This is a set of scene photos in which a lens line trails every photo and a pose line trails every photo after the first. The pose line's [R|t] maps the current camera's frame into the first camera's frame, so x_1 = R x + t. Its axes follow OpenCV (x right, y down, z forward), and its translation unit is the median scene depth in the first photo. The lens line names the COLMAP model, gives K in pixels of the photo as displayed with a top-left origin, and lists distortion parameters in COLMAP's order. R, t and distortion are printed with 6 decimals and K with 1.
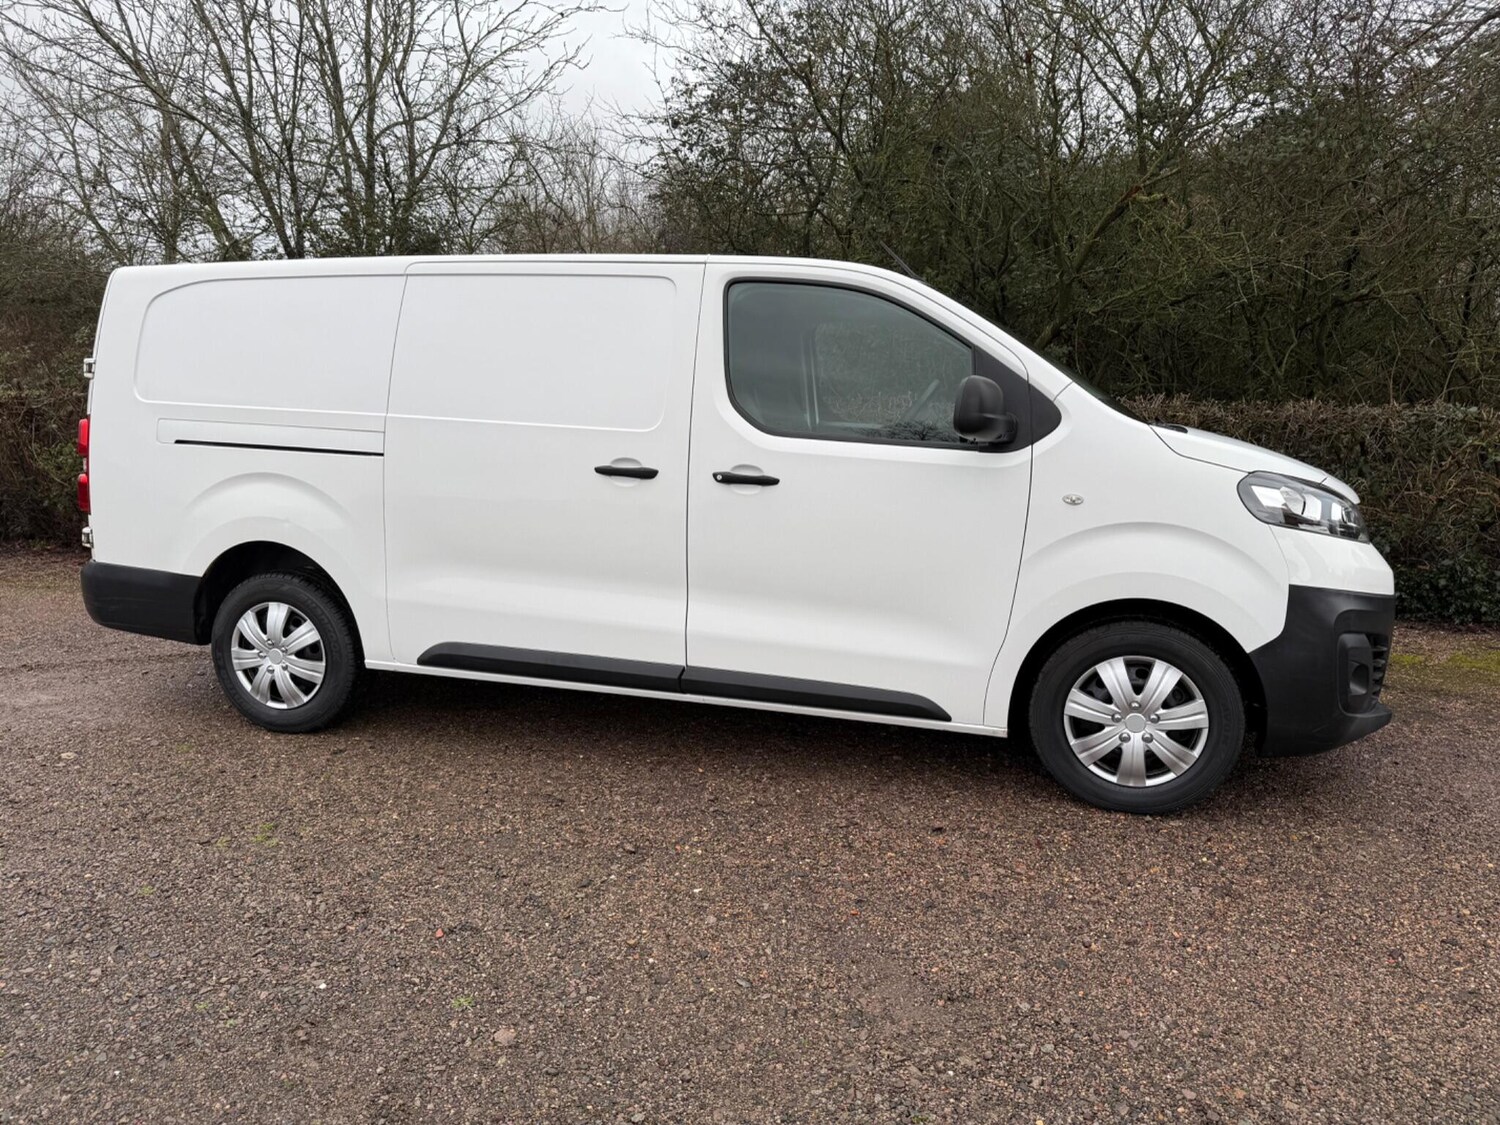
lens RADIAL K [[1075.8, 0, 738.4], [0, 1075.8, 565.9], [0, 0, 1]] dist [0.015909, -0.022440]
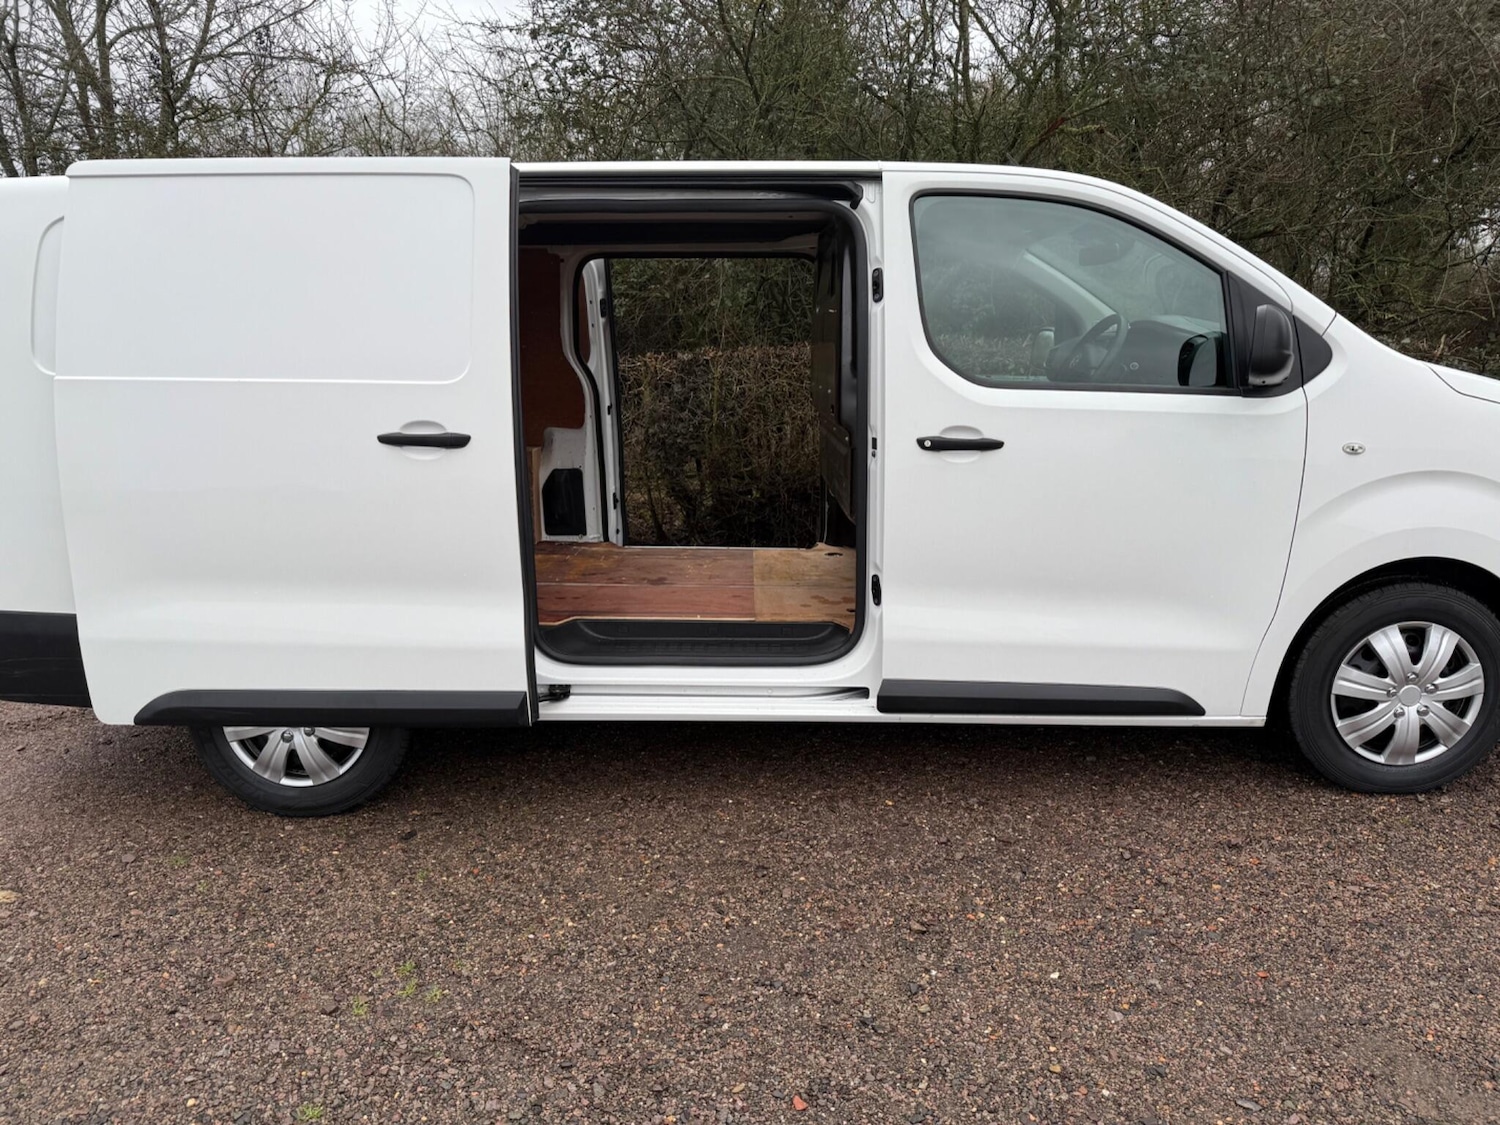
lens RADIAL K [[1075.8, 0, 750.6], [0, 1075.8, 576.2], [0, 0, 1]] dist [0.015909, -0.022440]
pose [[0.966597, -0.078859, 0.243869, -0.356001], [0.066526, 0.996073, 0.058414, -0.040370], [-0.247518, -0.040240, 0.968047, 0.258999]]
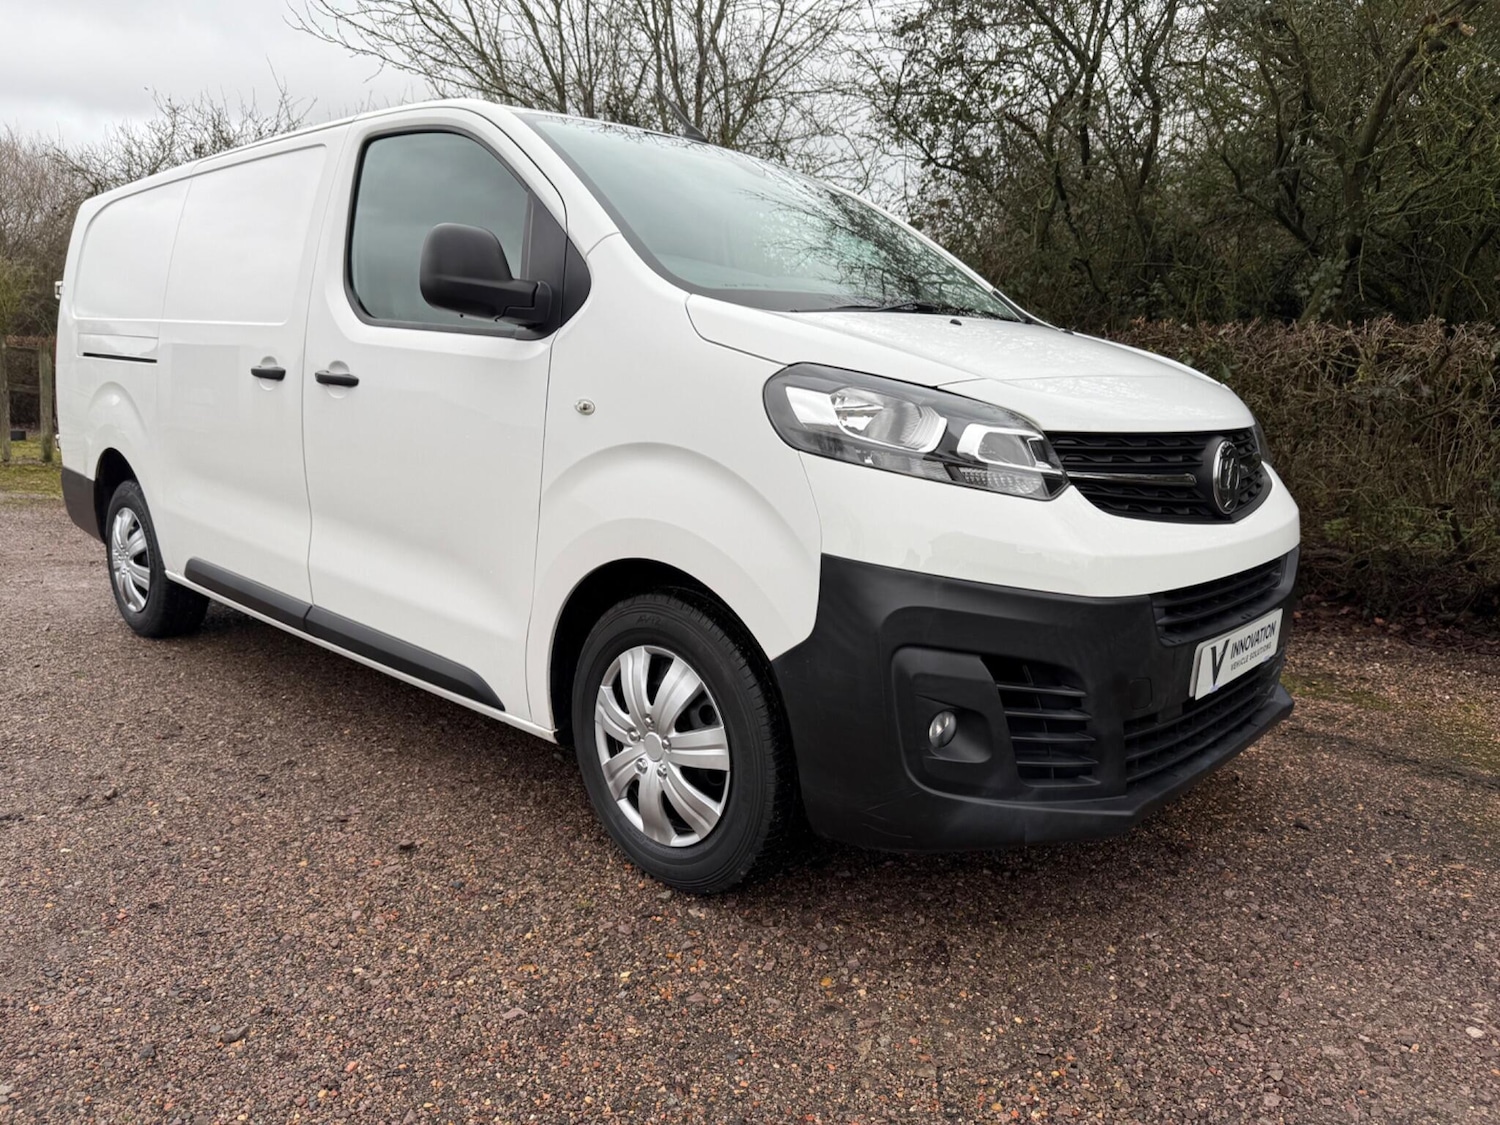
lens RADIAL K [[1075.8, 0, 742.3], [0, 1075.8, 554.7], [0, 0, 1]] dist [0.015909, -0.022440]
pose [[0.882173, 0.082873, -0.463577, 0.681603], [-0.080712, 0.996435, 0.024539, 0.006940], [0.463958, 0.015769, 0.885717, 0.418491]]
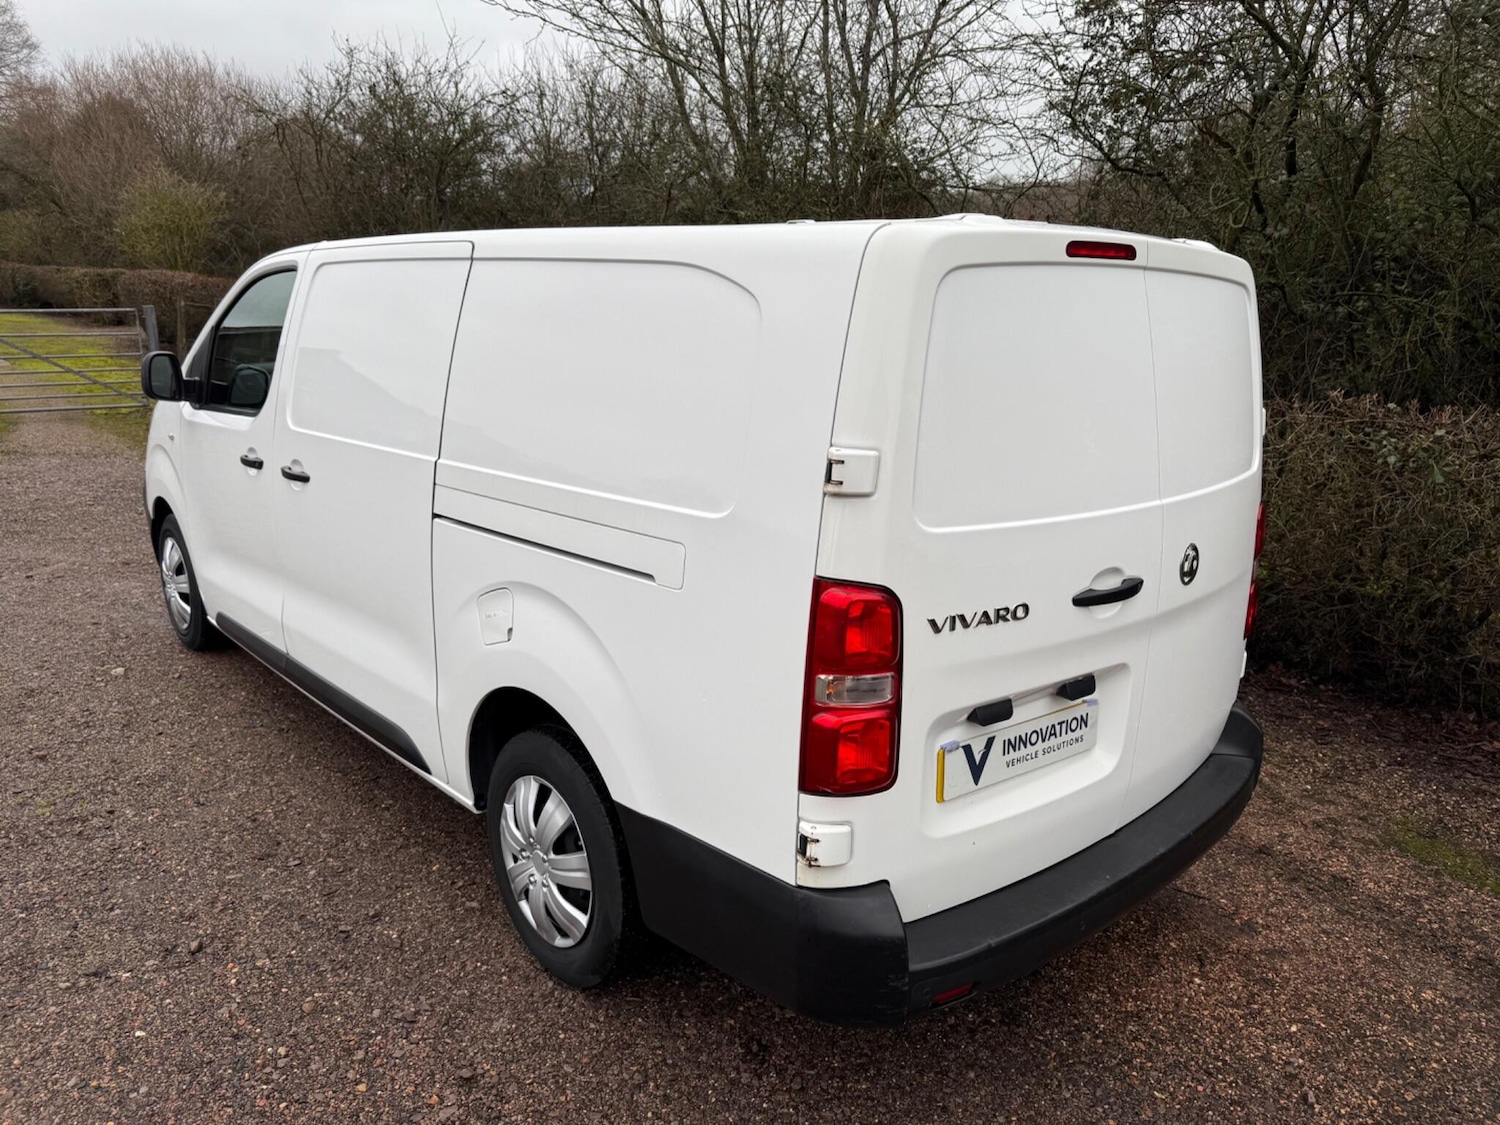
lens RADIAL K [[1075.8, 0, 749.0], [0, 1075.8, 547.9], [0, 0, 1]] dist [0.015909, -0.022440]
pose [[0.807455, 0.162360, -0.567146, 0.645375], [-0.125354, 0.986648, 0.103985, -0.184288], [0.576457, -0.012869, 0.817026, 0.501841]]
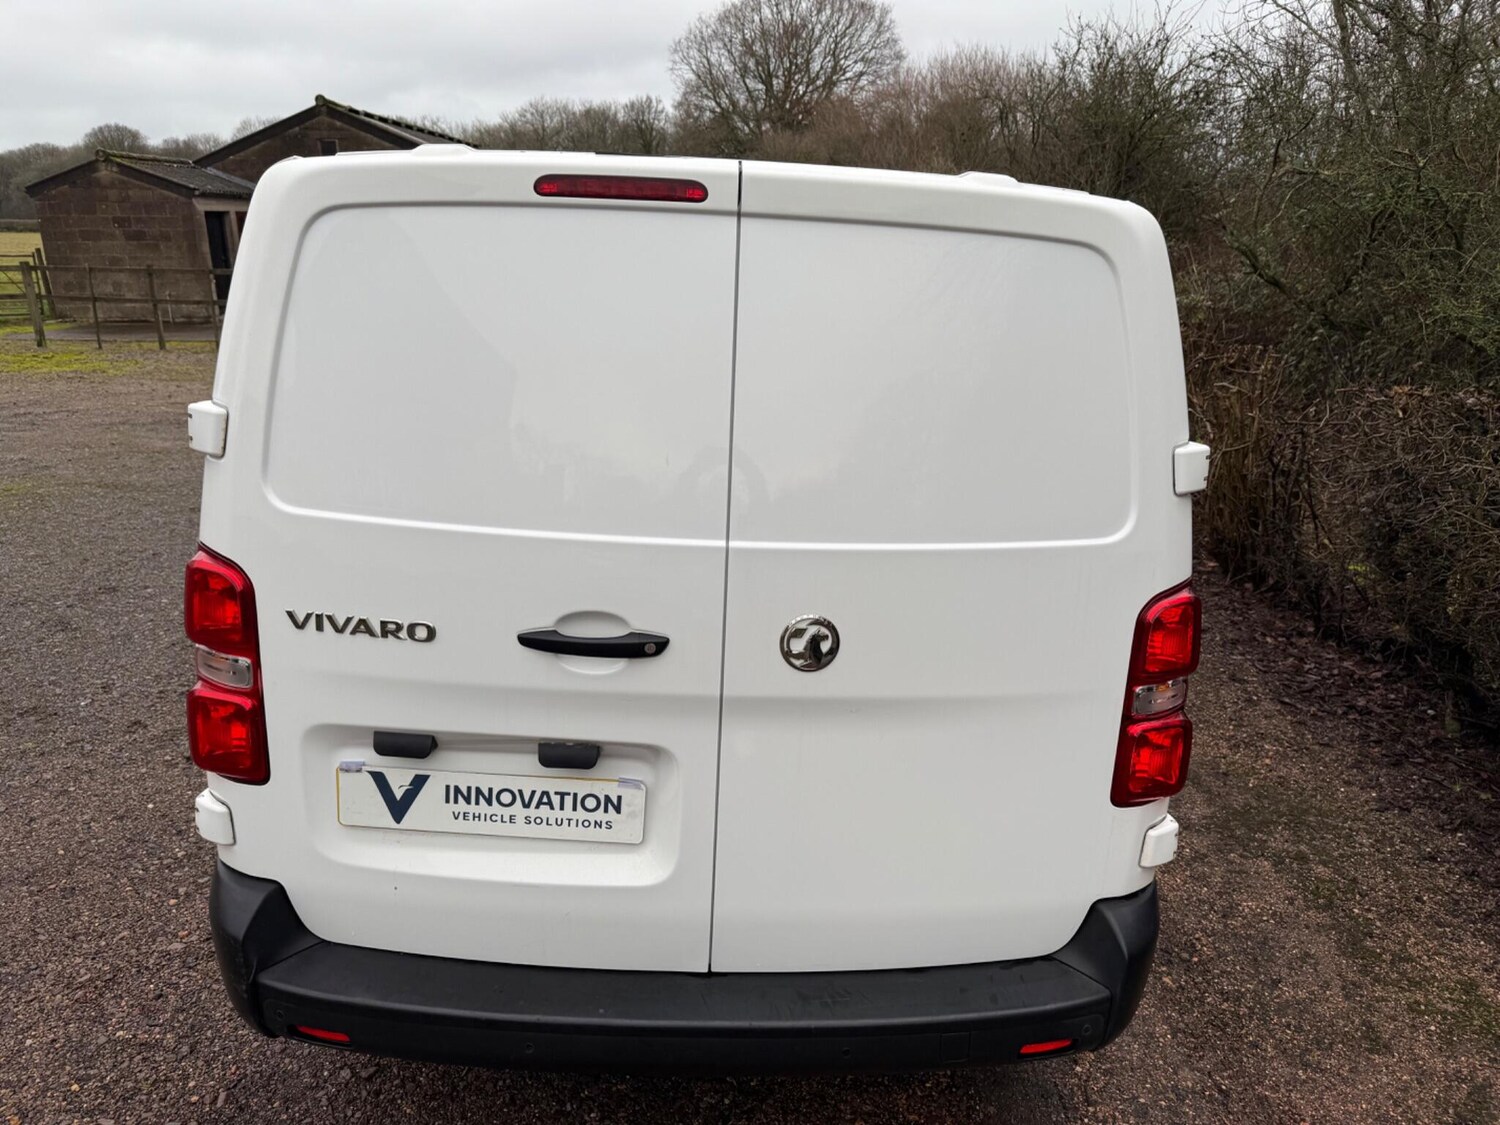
lens RADIAL K [[1075.8, 0, 776.6], [0, 1075.8, 554.9], [0, 0, 1]] dist [0.015909, -0.022440]
pose [[0.267631, 0.281074, -0.921613, 0.910137], [-0.203333, 0.951440, 0.231124, -0.282394], [0.941822, 0.125539, 0.311787, 1.052622]]
